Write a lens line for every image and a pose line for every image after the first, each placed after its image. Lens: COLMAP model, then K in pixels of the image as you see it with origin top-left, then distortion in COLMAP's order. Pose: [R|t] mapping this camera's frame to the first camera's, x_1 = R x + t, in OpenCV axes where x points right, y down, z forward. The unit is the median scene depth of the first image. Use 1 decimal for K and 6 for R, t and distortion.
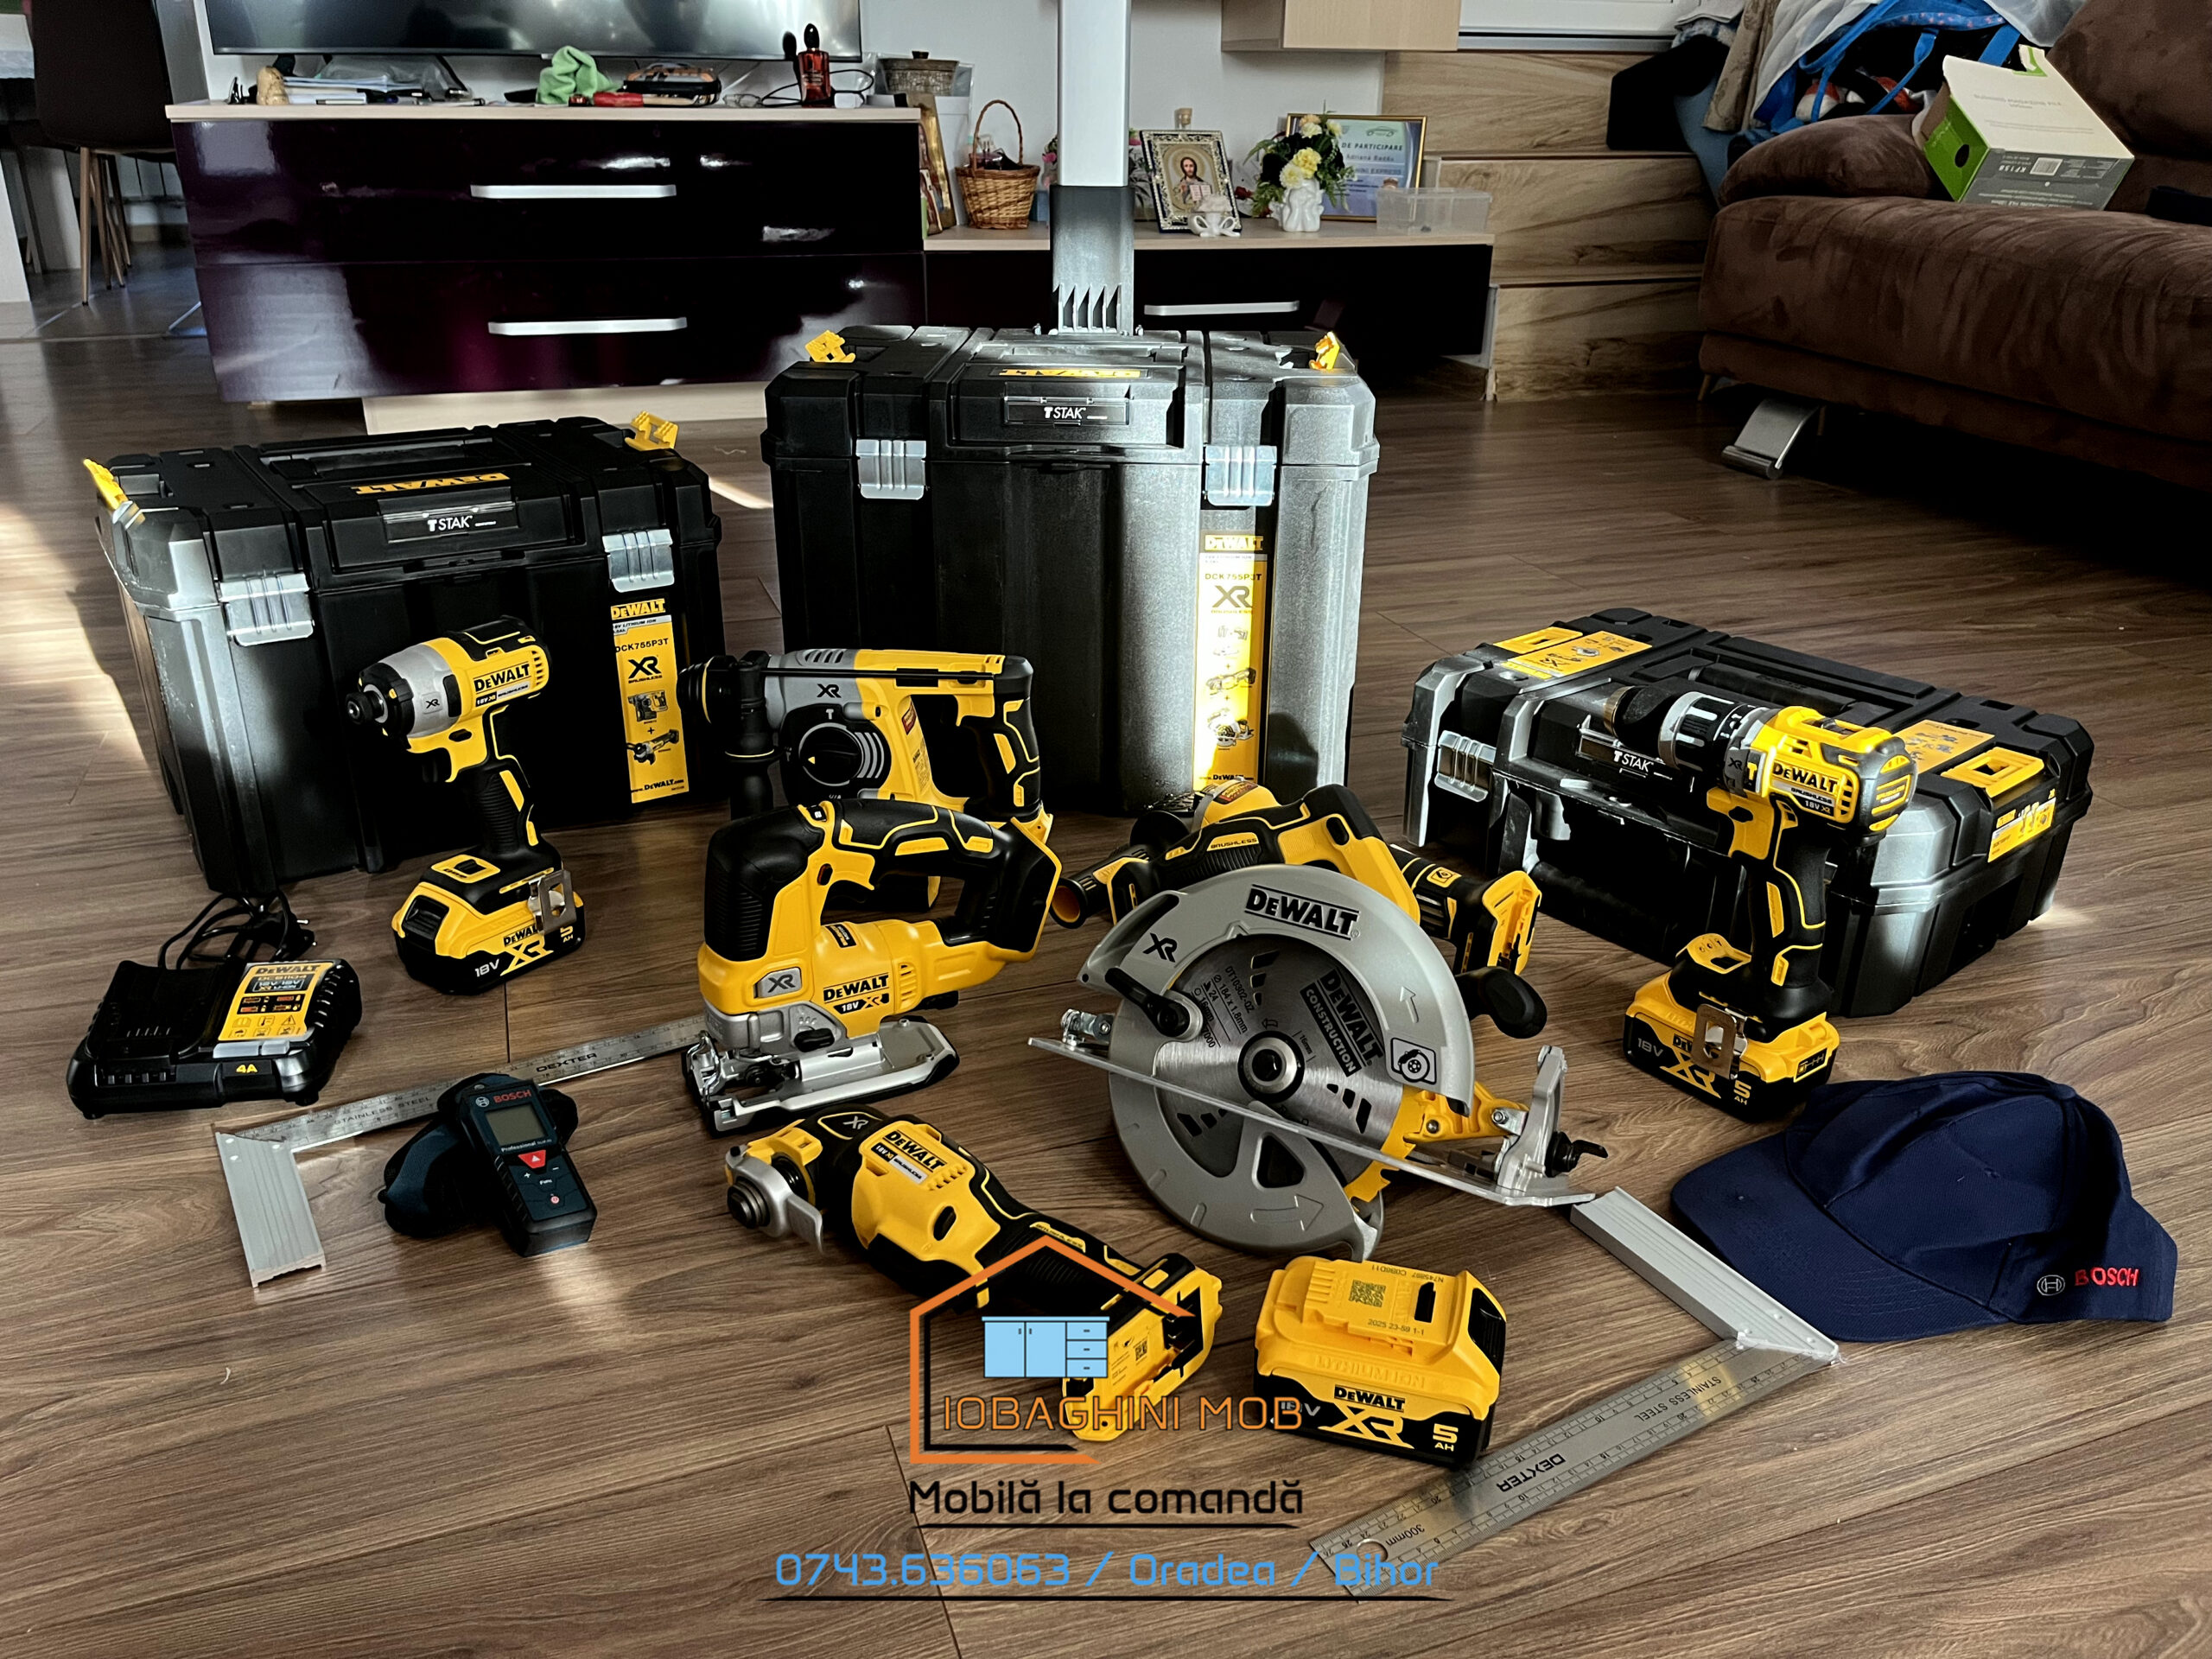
lens RADIAL K [[1712.9, 0, 1097.1], [0, 1712.9, 831.0], [0, 0, 1]] dist [0.055216, -0.090372]
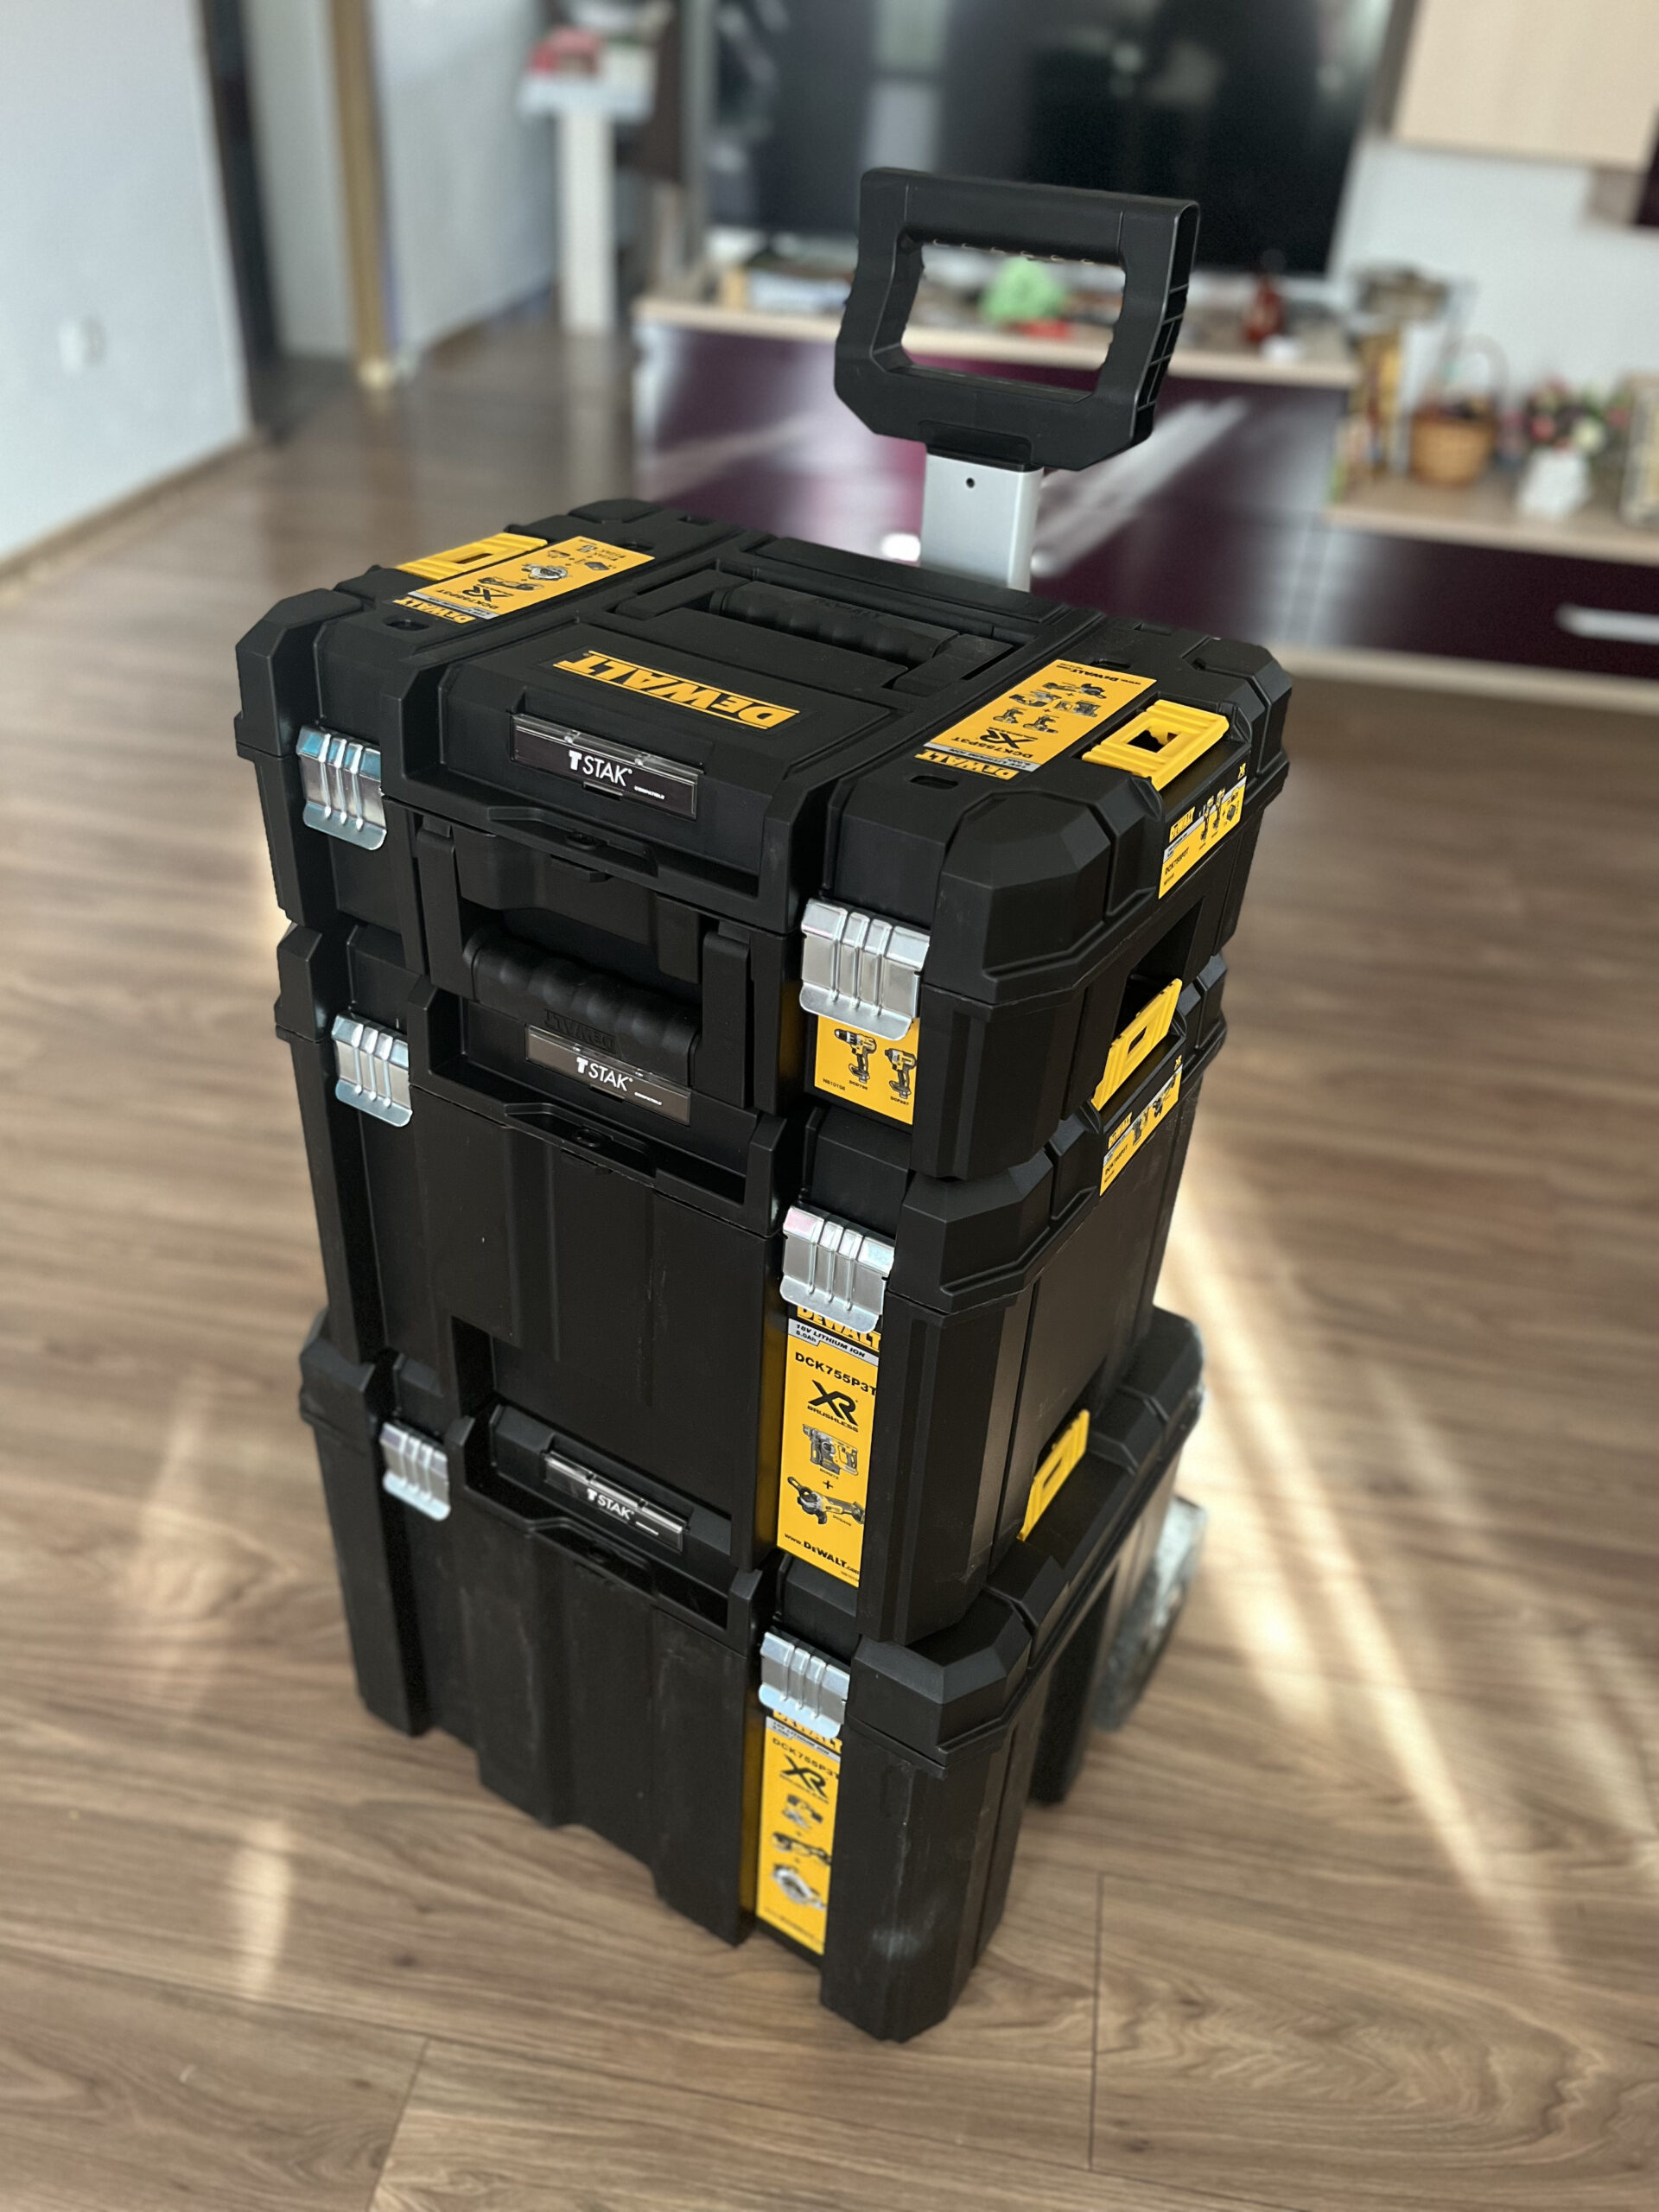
lens RADIAL K [[1712.9, 0, 829.5], [0, 1712.9, 1106.0], [0, 0, 1]] dist [0.055216, -0.090372]
pose [[0.951444, -0.133057, 0.277580, 0.204018], [0.077424, 0.976204, 0.202560, -0.039458], [-0.297927, -0.171233, 0.939105, 0.405408]]
